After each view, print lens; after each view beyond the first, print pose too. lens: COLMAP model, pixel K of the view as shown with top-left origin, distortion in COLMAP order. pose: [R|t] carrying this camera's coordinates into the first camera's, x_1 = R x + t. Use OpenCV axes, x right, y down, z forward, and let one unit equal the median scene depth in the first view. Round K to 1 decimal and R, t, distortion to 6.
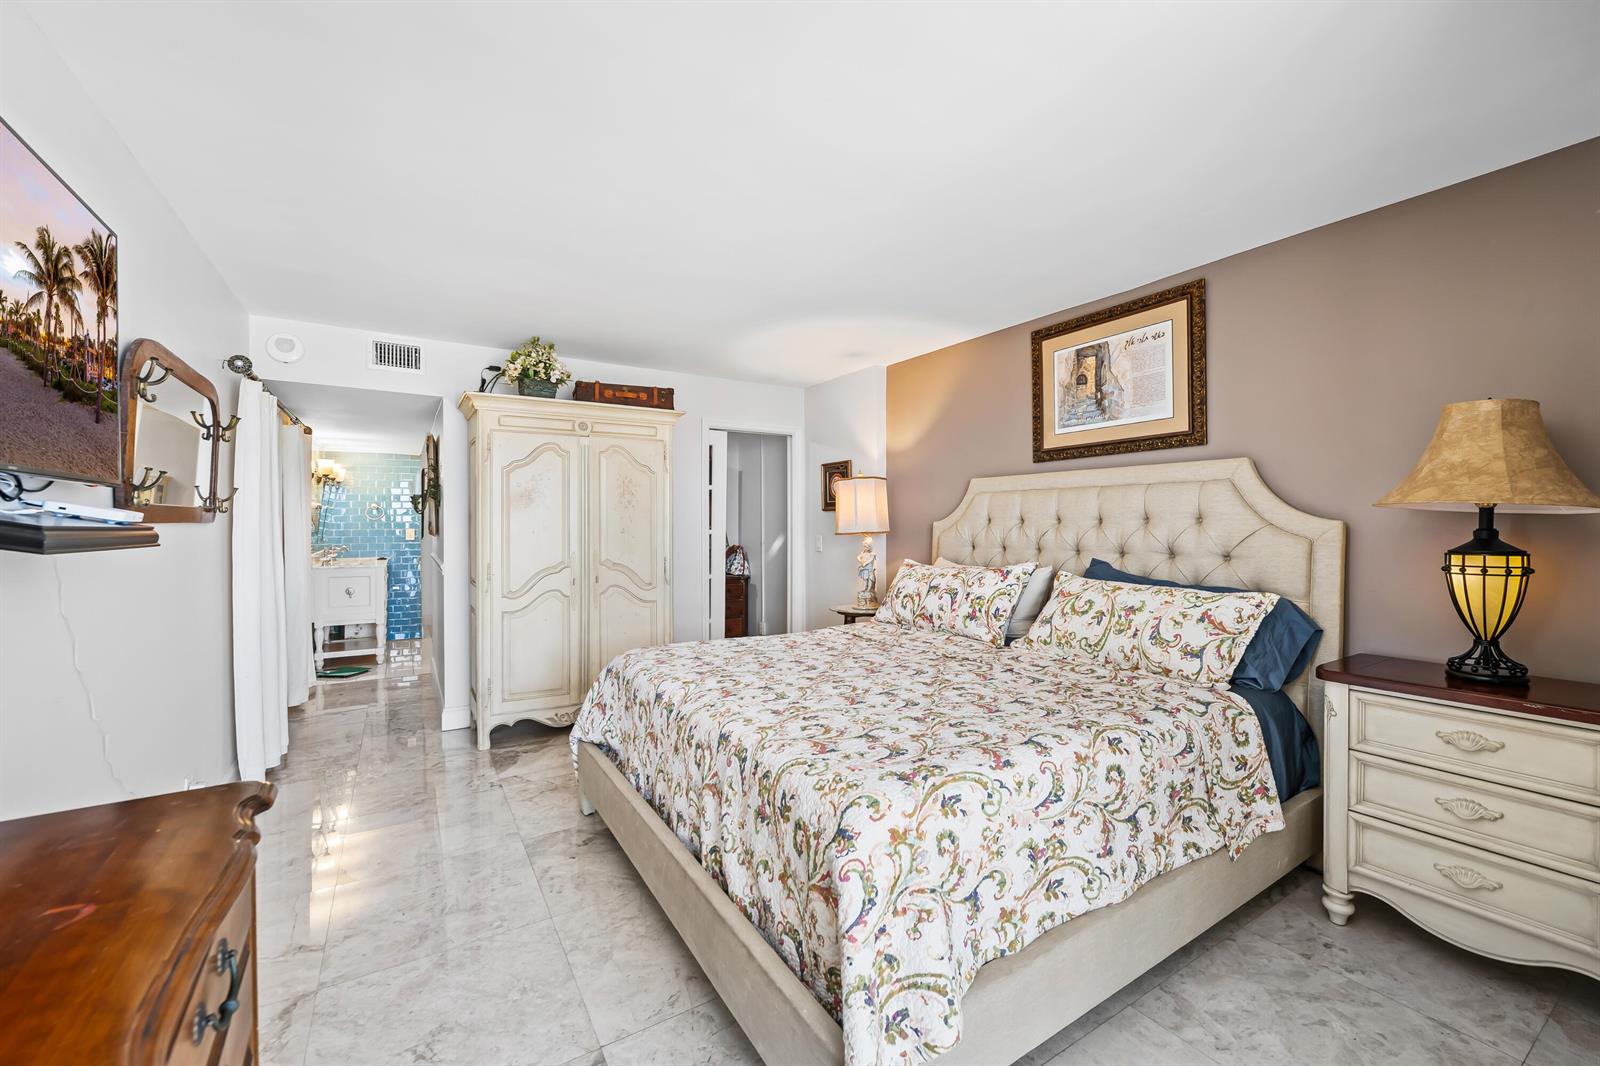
lens RADIAL K [[631.3, 0, 809.4], [0, 631.3, 528.5], [0, 0, 1]] dist [0.002102, -0.003385]
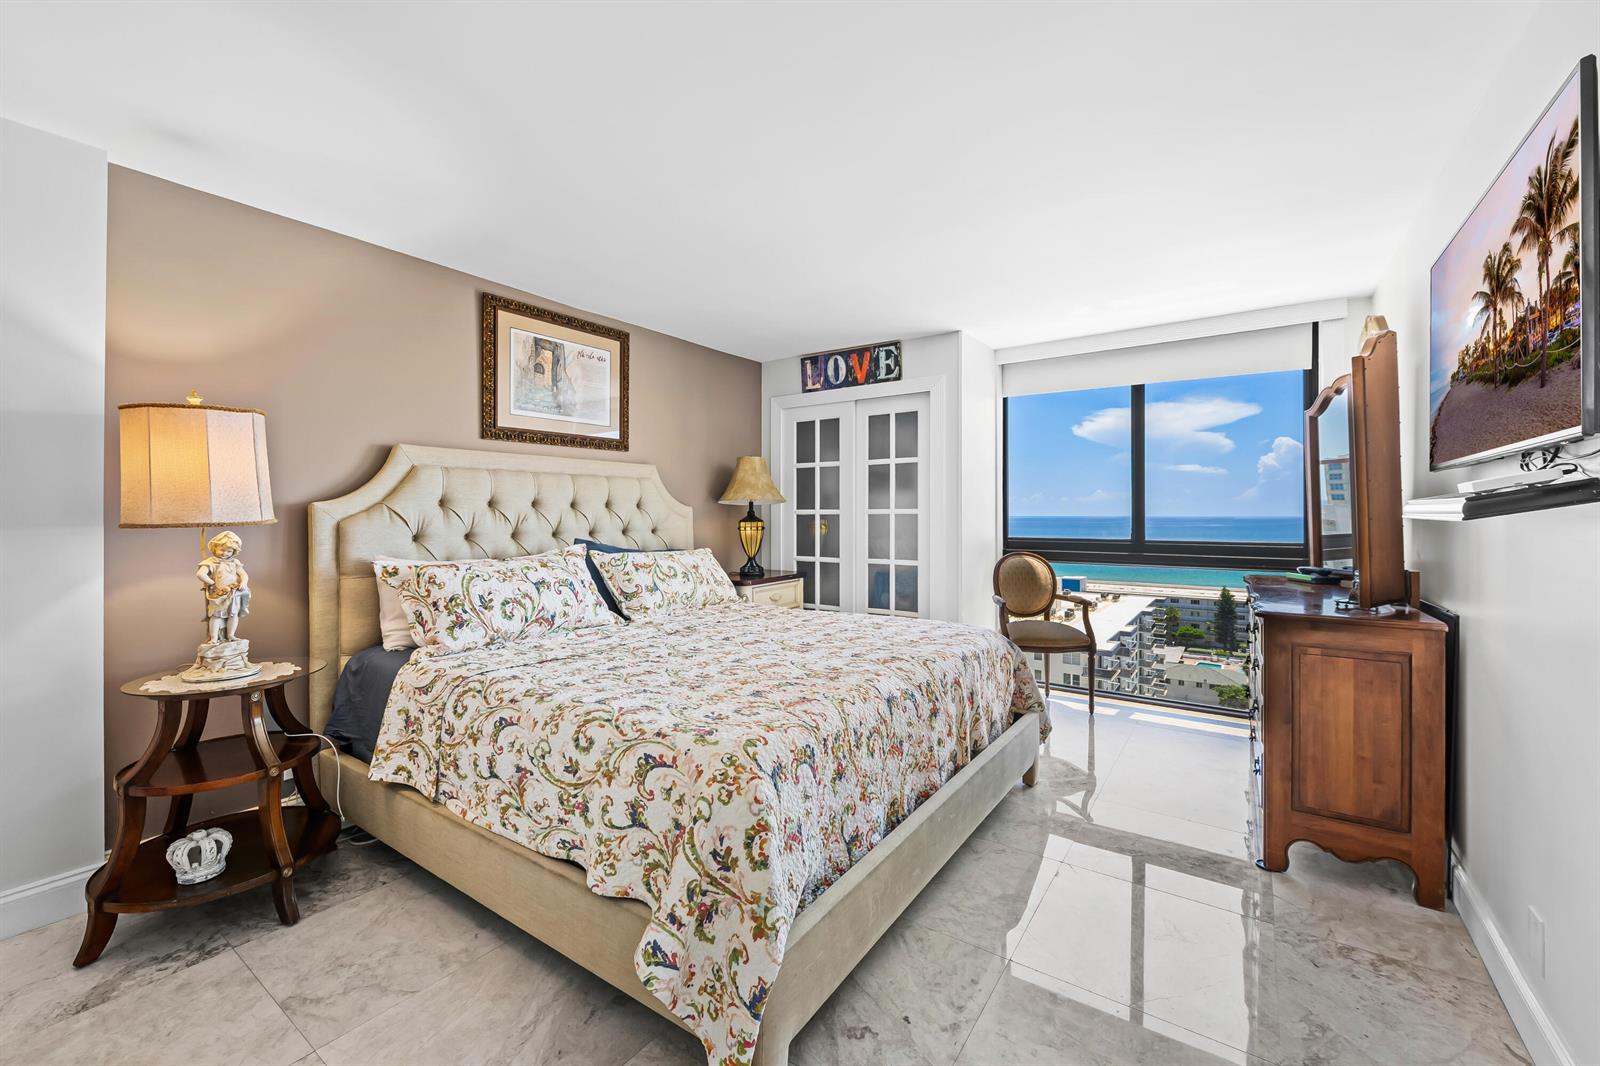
lens RADIAL K [[631.3, 0, 816.0], [0, 631.3, 515.8], [0, 0, 1]] dist [0.002102, -0.003385]
pose [[-0.388572, 0.003043, 0.921413, -0.738237], [0.014825, 0.999886, 0.002950, 0.009482], [-0.921299, 0.014806, -0.388573, 1.047861]]
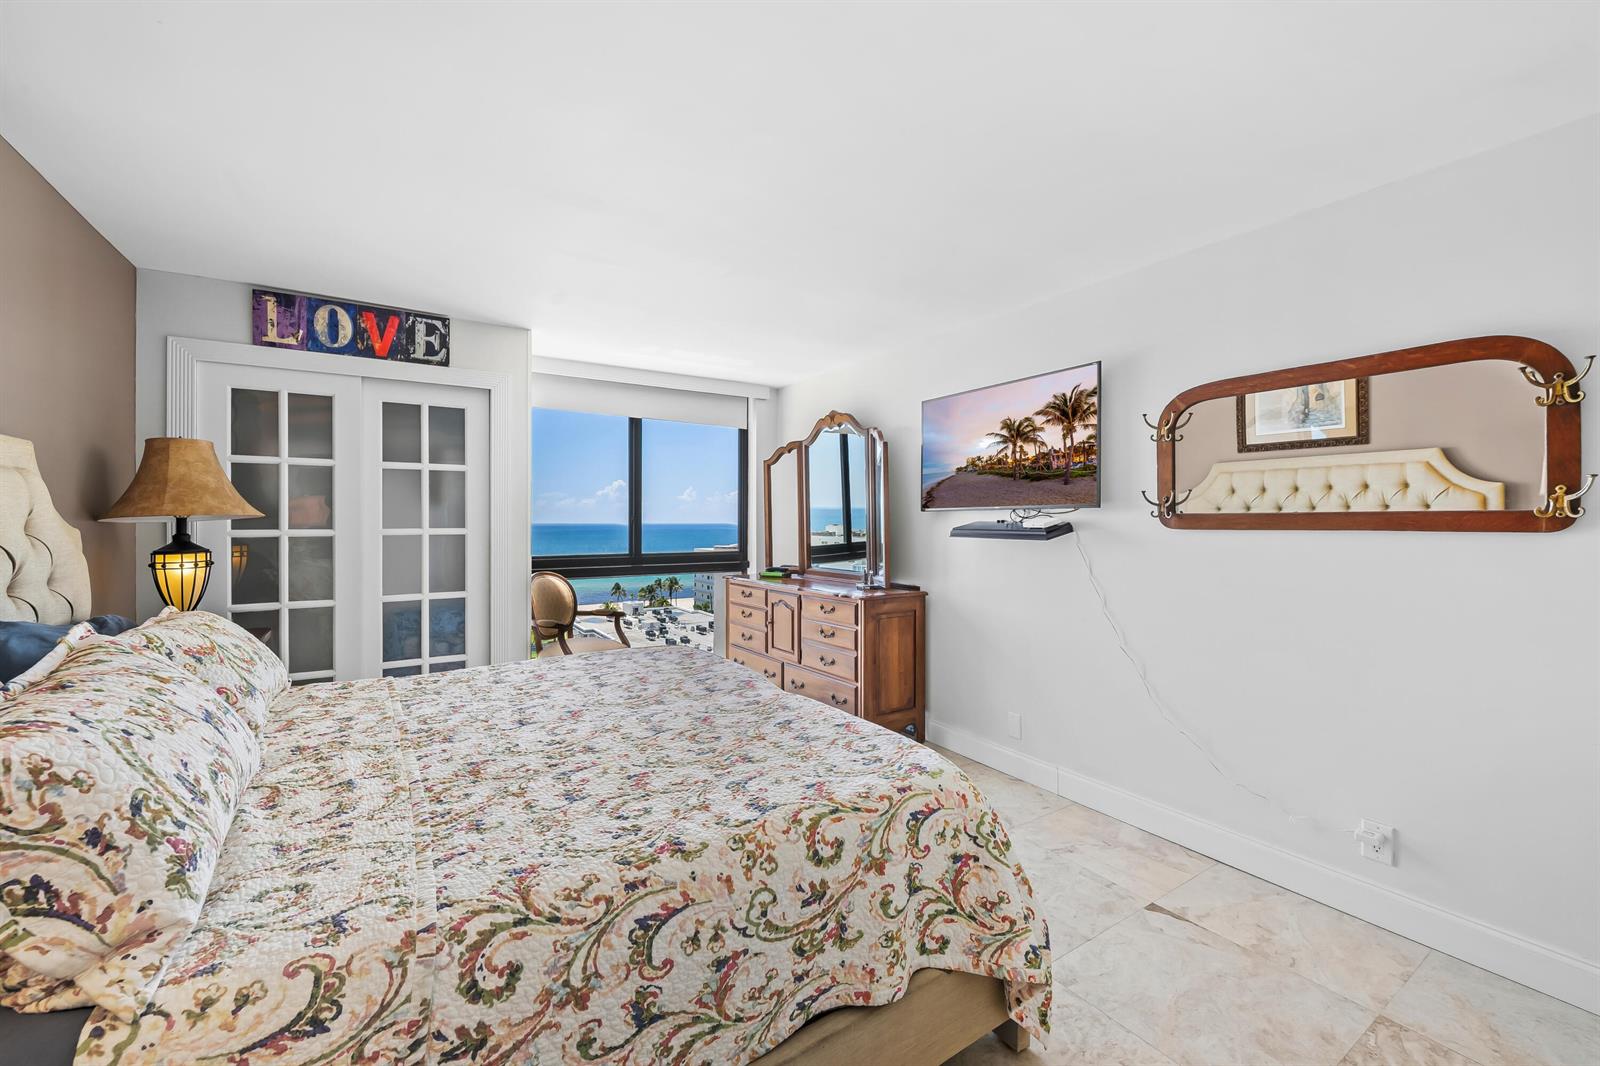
lens RADIAL K [[631.3, 0, 789.7], [0, 631.3, 528.2], [0, 0, 1]] dist [0.002102, -0.003385]
pose [[-0.999926, 0.003189, 0.011725, -0.152288], [0.003470, 0.999707, 0.023953, -0.023289], [-0.011645, 0.023992, -0.999644, 1.433816]]
